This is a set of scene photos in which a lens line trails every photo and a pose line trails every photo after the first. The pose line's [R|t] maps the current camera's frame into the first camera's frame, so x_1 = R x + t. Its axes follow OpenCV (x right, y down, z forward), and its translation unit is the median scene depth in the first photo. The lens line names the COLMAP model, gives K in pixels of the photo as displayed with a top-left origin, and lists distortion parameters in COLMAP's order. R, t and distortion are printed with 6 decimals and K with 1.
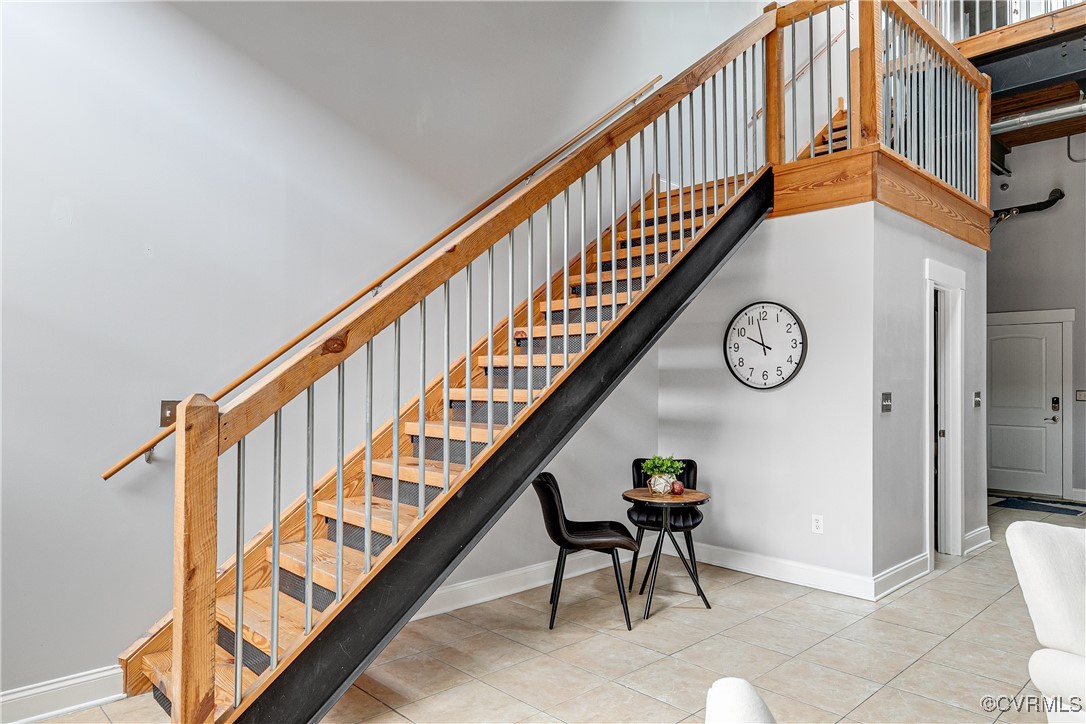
lens RADIAL K [[715.6, 0, 553.7], [0, 715.6, 372.1], [0, 0, 1]] dist [0.004243, -0.005258]
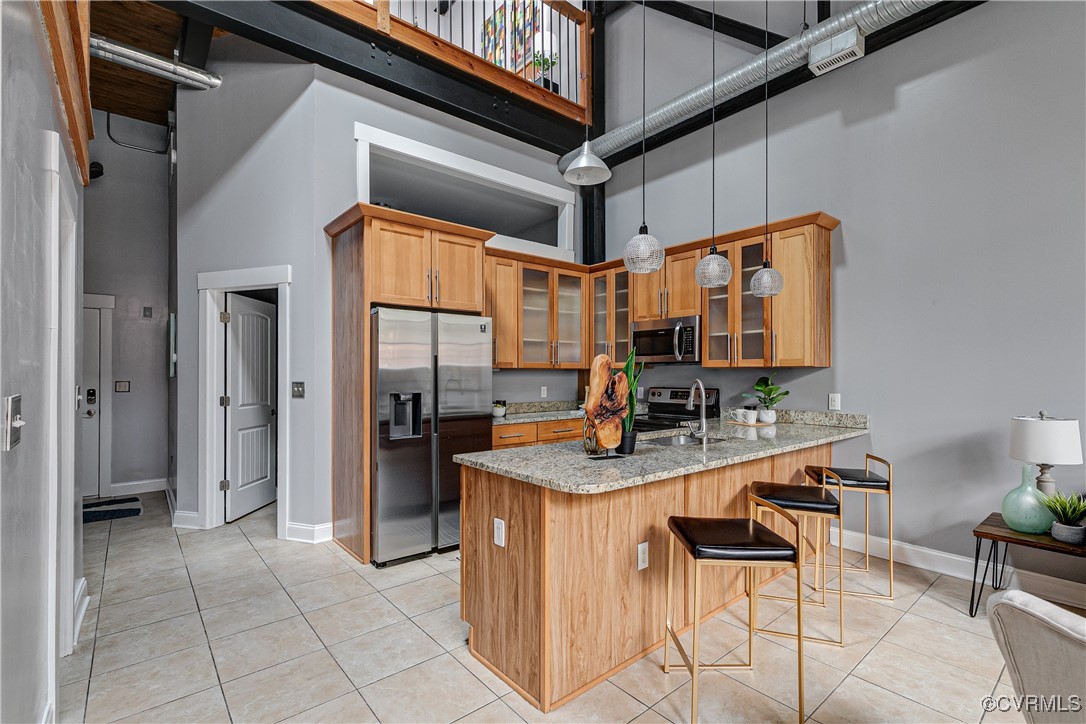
lens RADIAL K [[496.8, 0, 554.4], [0, 496.8, 366.7], [0, 0, 1]] dist [0.004043, -0.003080]
pose [[0.078239, 0.007307, 0.996908, 0.206898], [-0.008035, 0.999945, -0.006699, 0.010881], [-0.996902, -0.007486, 0.078293, 0.659678]]
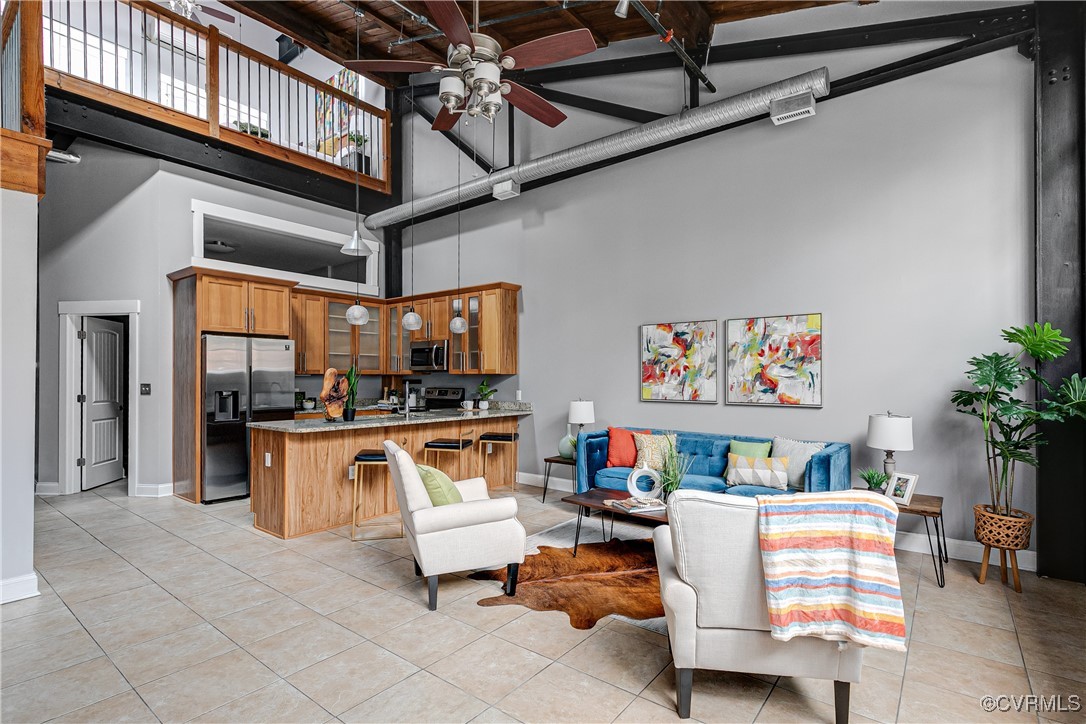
lens RADIAL K [[496.8, 0, 546.8], [0, 496.8, 376.3], [0, 0, 1]] dist [0.004043, -0.003080]
pose [[-0.134245, -0.003420, 0.990942, -0.304912], [-0.011657, 0.999930, 0.001872, 0.003745], [-0.990880, -0.011300, -0.134276, 0.361416]]
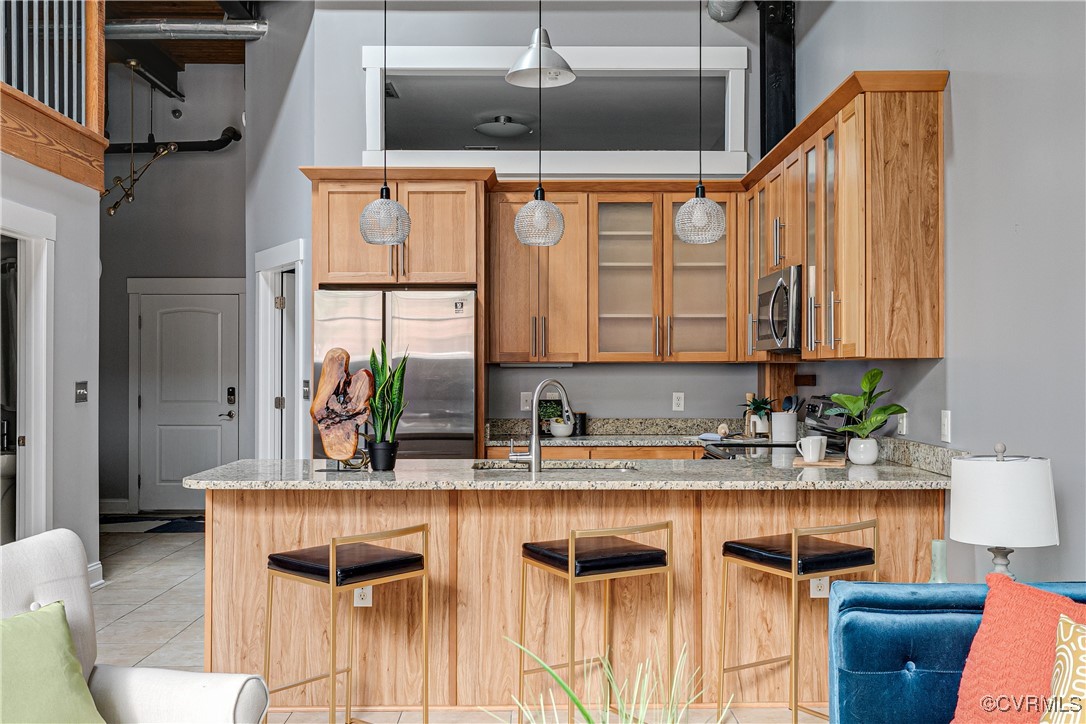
lens RADIAL K [[1034.2, 0, 563.3], [0, 1034.2, 362.7], [0, 0, 1]] dist [-0.001459, 0.000000]
pose [[0.682497, -0.001674, 0.730887, 0.198774], [-0.002550, 0.999986, 0.004672, 0.002391], [-0.730884, -0.005053, 0.682483, -0.111348]]
